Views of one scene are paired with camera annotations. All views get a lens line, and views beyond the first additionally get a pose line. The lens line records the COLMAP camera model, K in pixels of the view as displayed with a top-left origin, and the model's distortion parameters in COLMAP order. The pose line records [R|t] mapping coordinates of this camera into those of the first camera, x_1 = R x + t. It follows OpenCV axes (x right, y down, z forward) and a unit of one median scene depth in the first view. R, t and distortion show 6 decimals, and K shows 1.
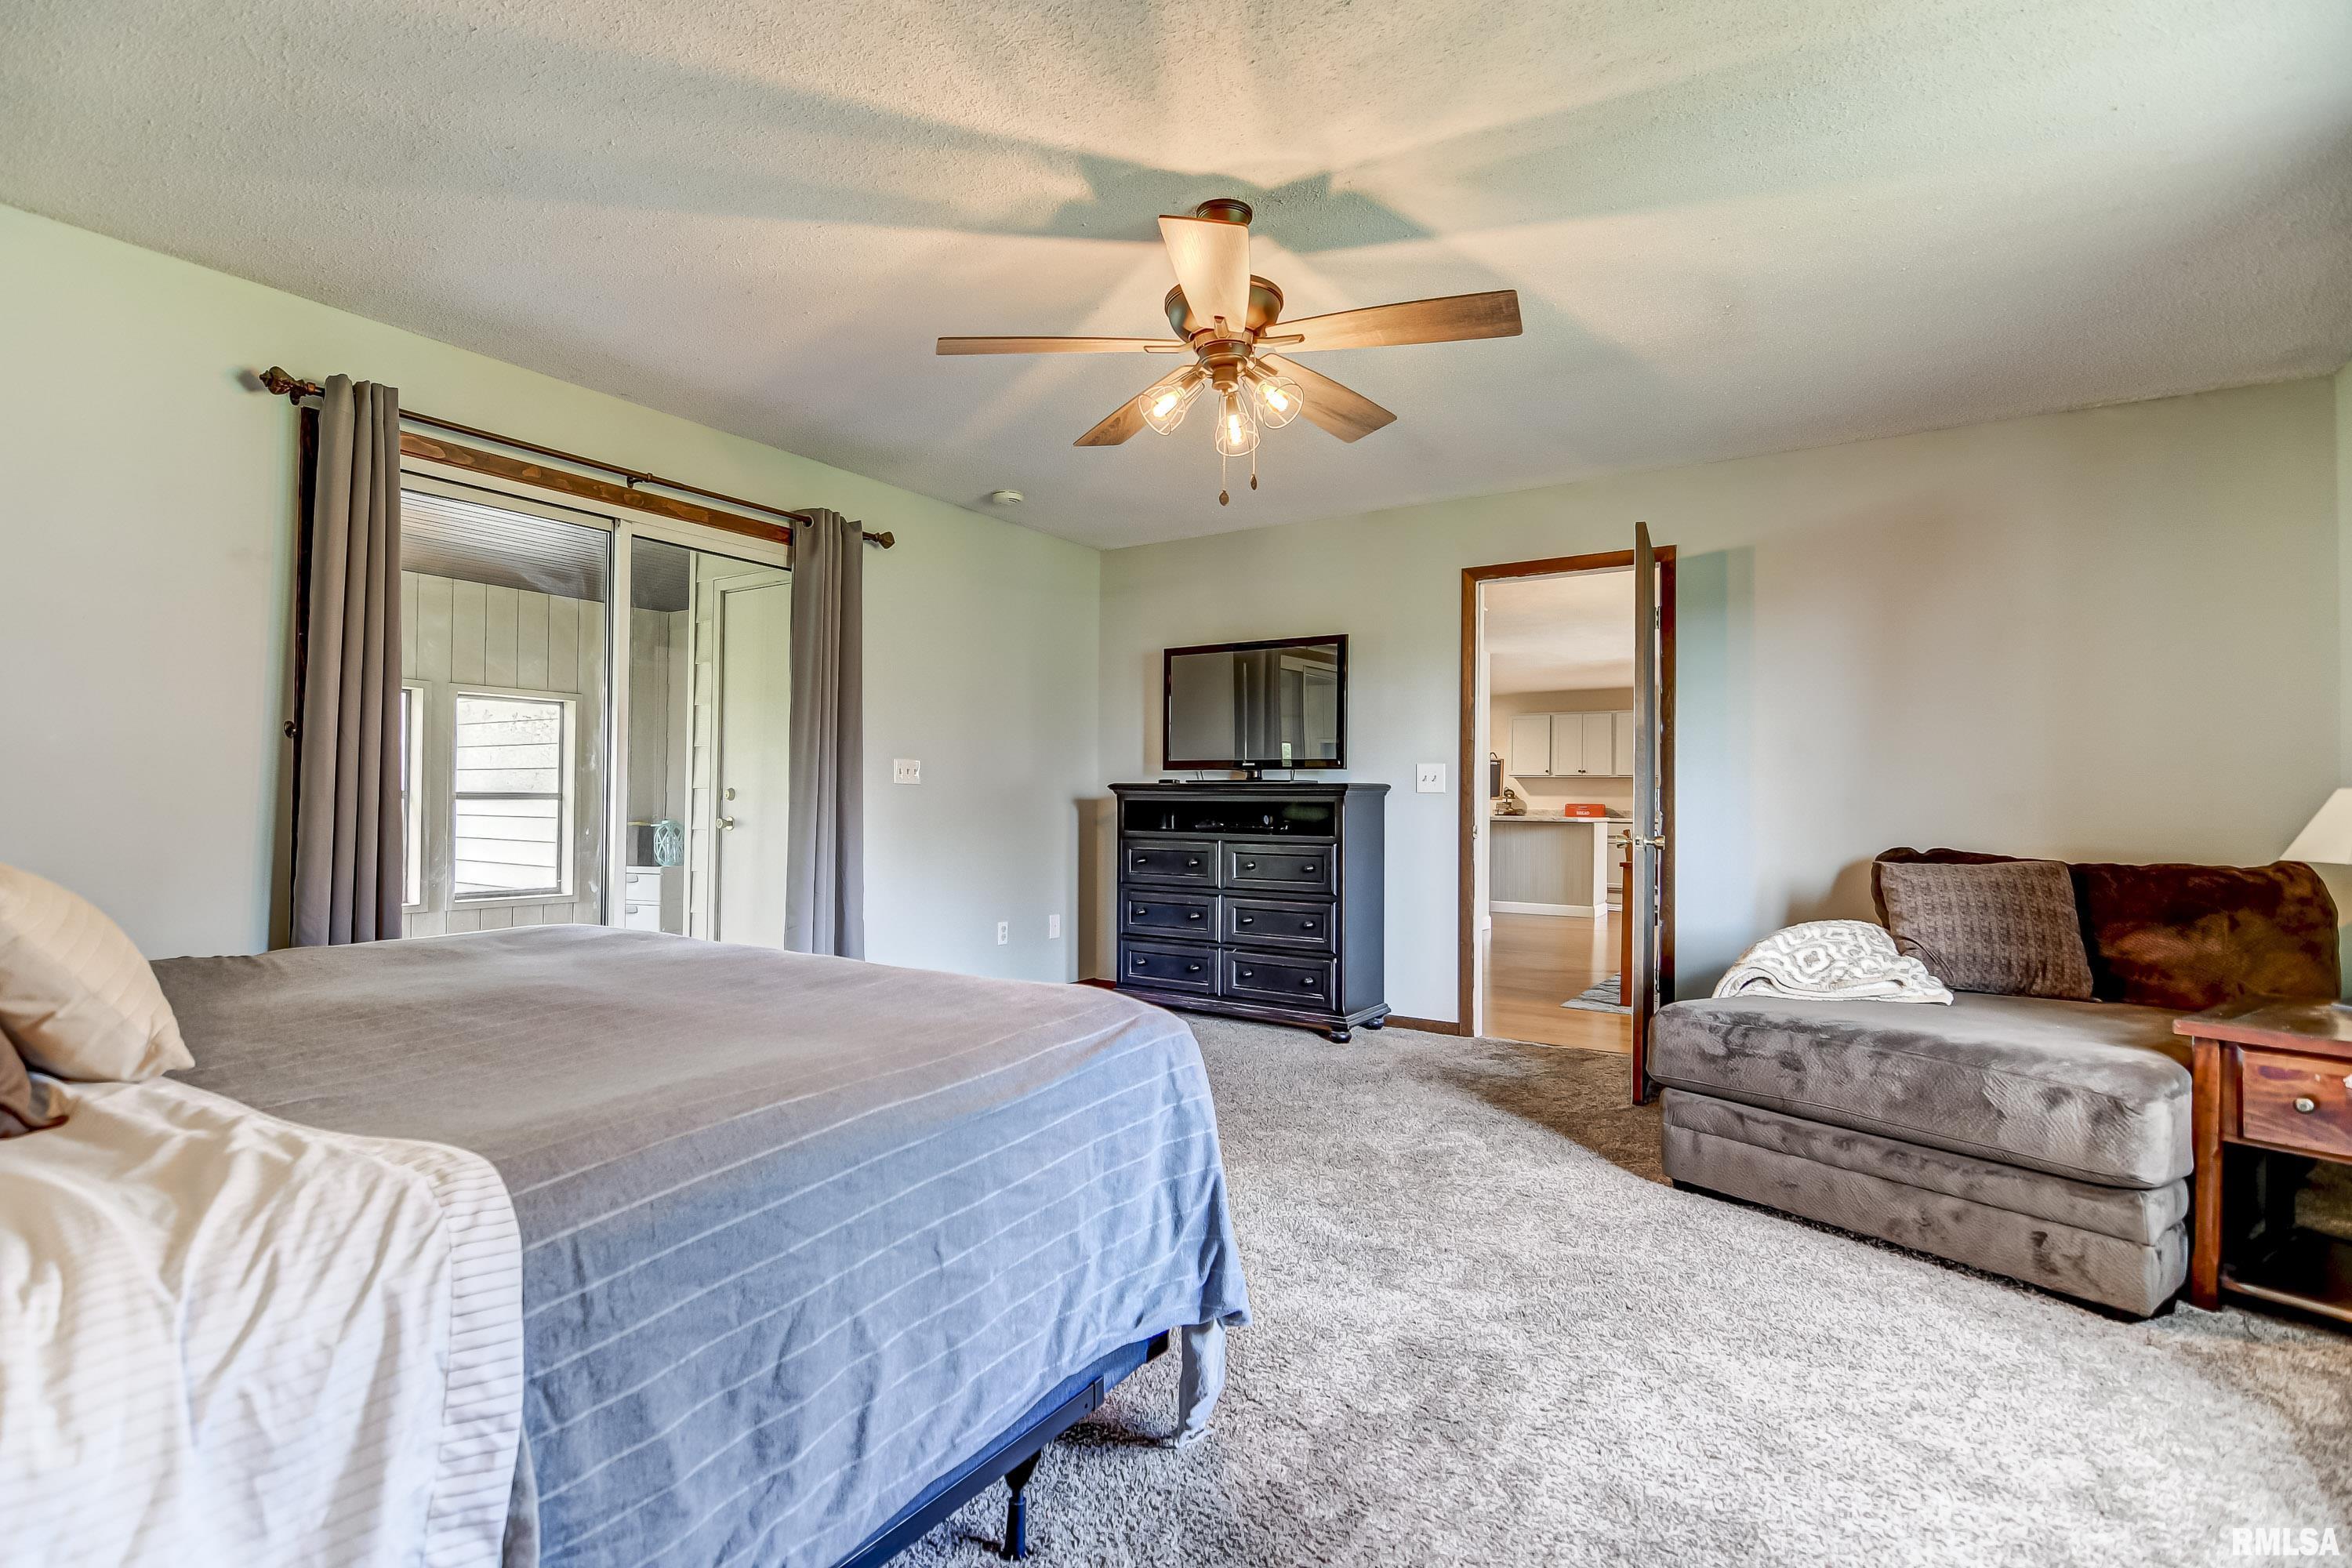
lens RADIAL K [[1136.9, 0, 1176.1], [0, 1136.9, 784.5], [0, 0, 1]] dist [0.001658, -0.002398]
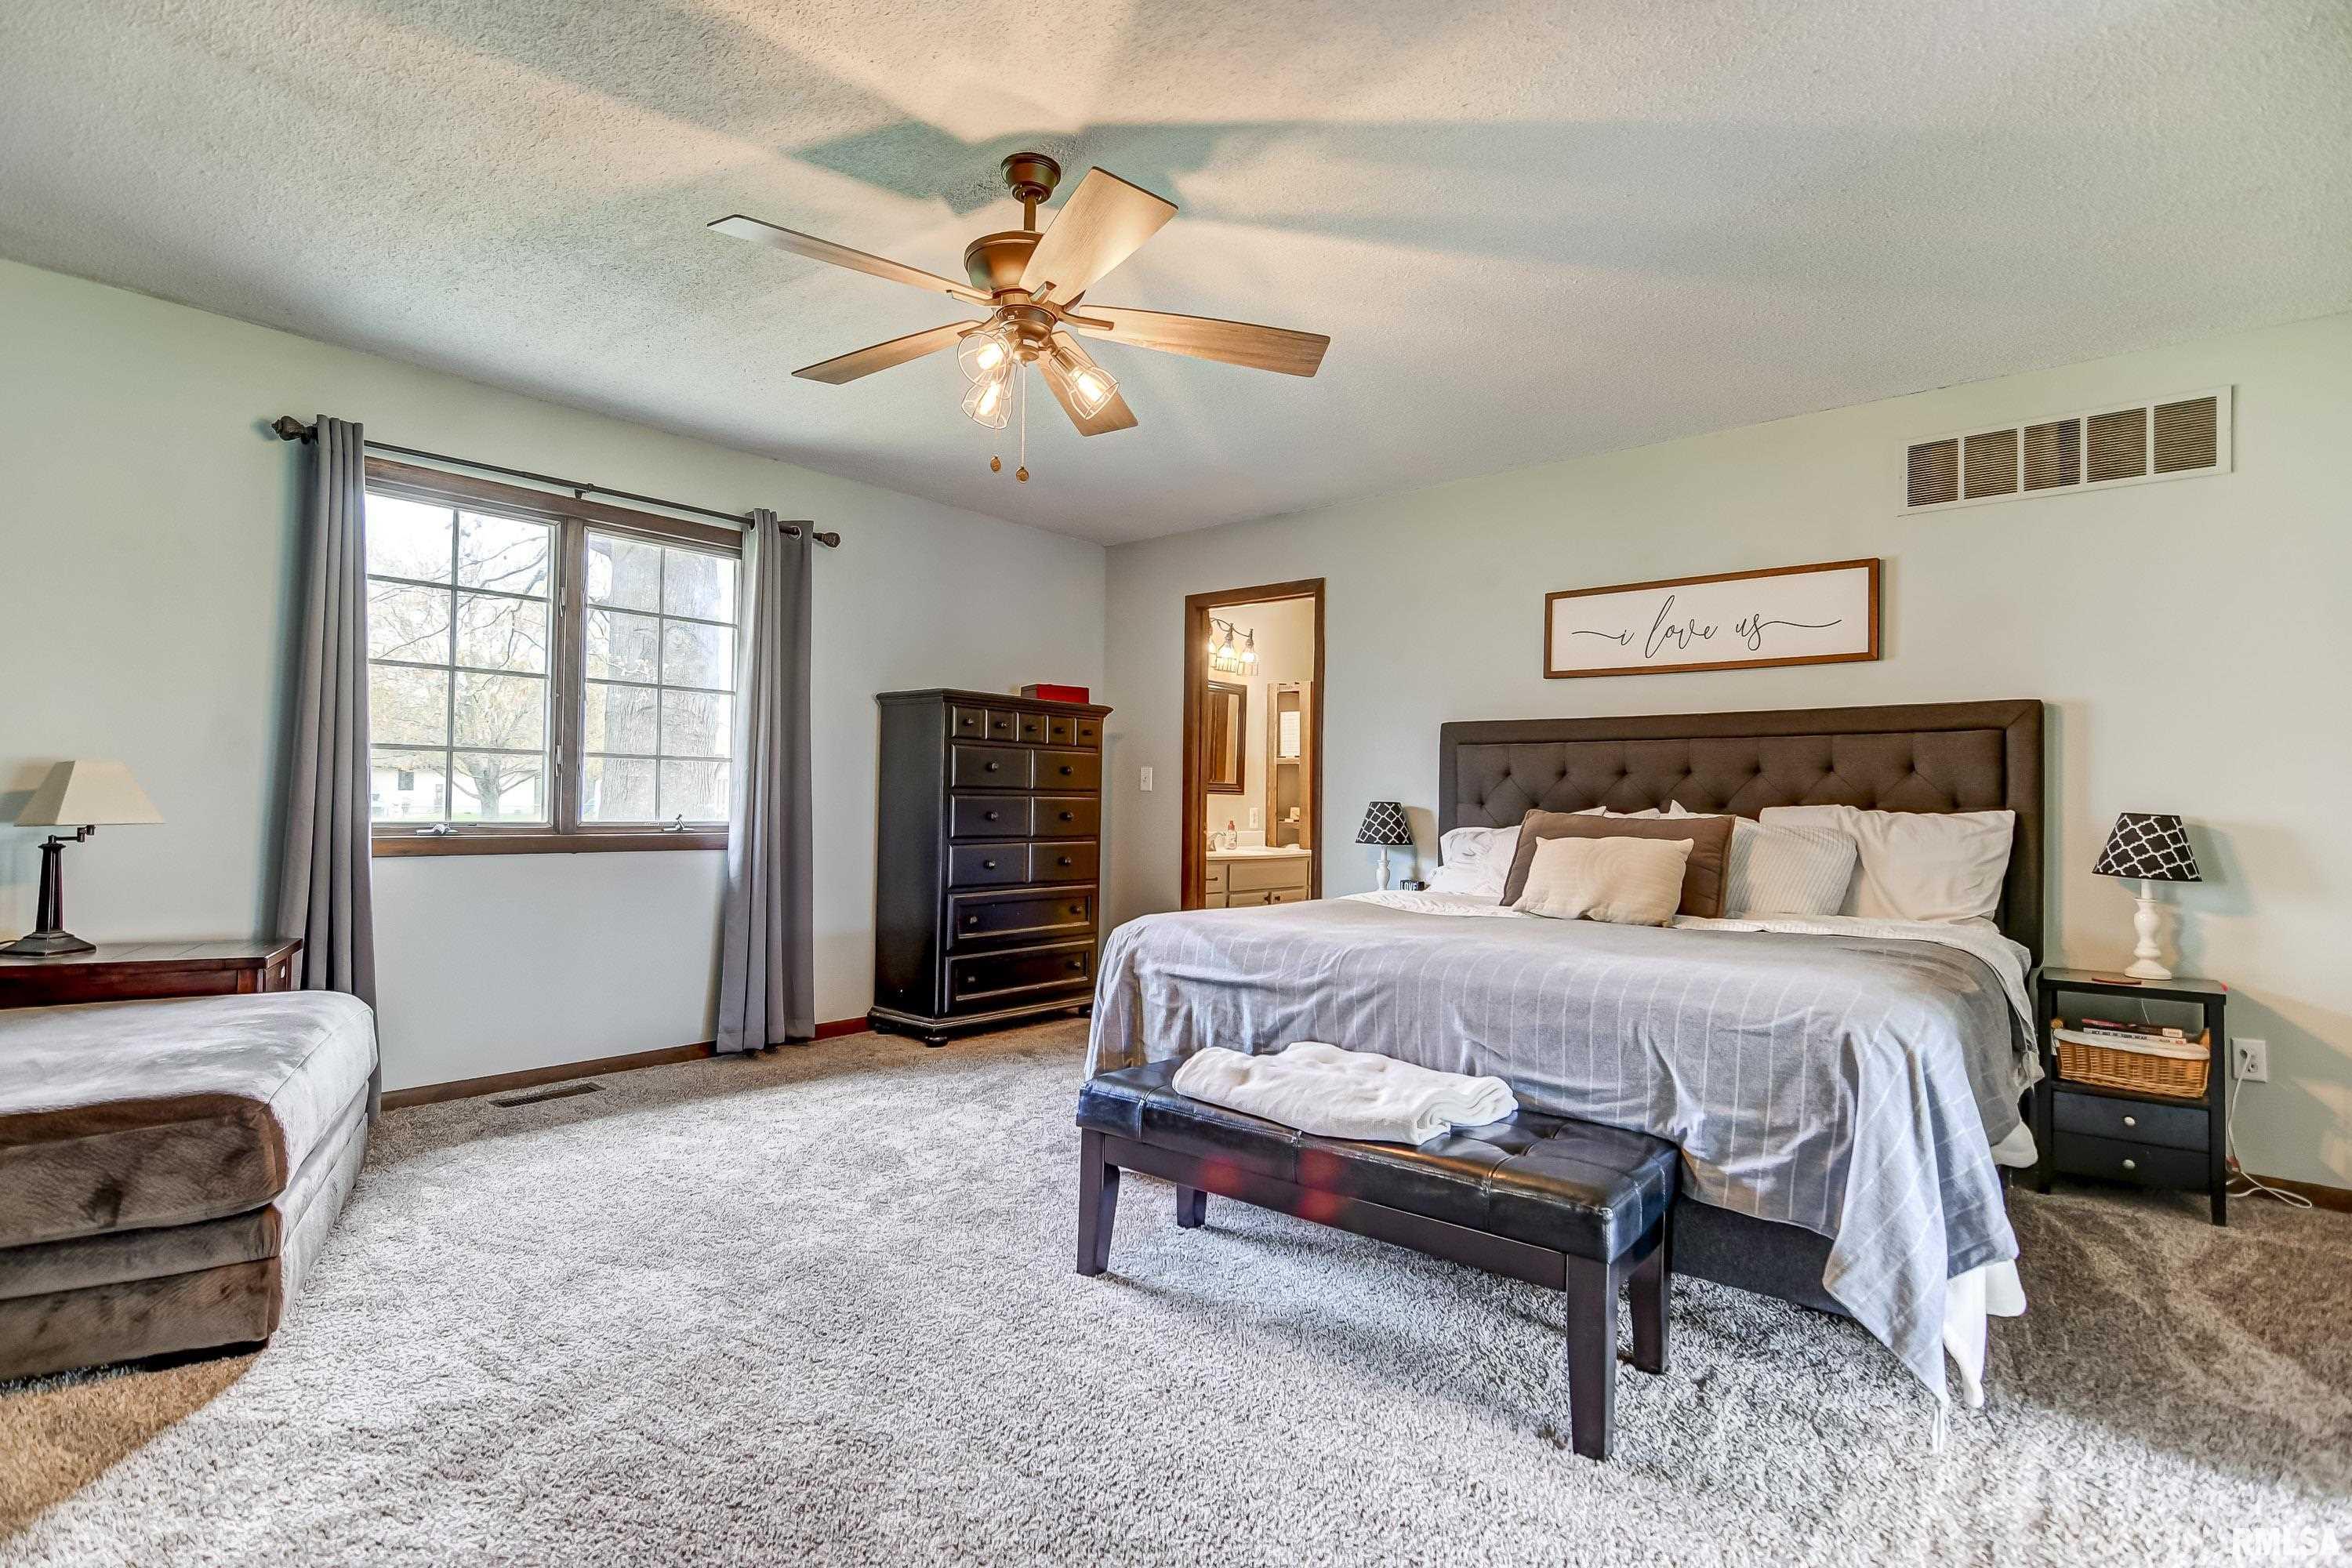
lens RADIAL K [[1136.9, 0, 1178.0], [0, 1136.9, 788.9], [0, 0, 1]] dist [0.001658, -0.002398]
pose [[-0.990430, -0.025027, 0.135725, -0.222780], [-0.028730, 0.999265, -0.025397, 0.030132], [-0.134990, -0.029053, -0.990421, 1.935737]]
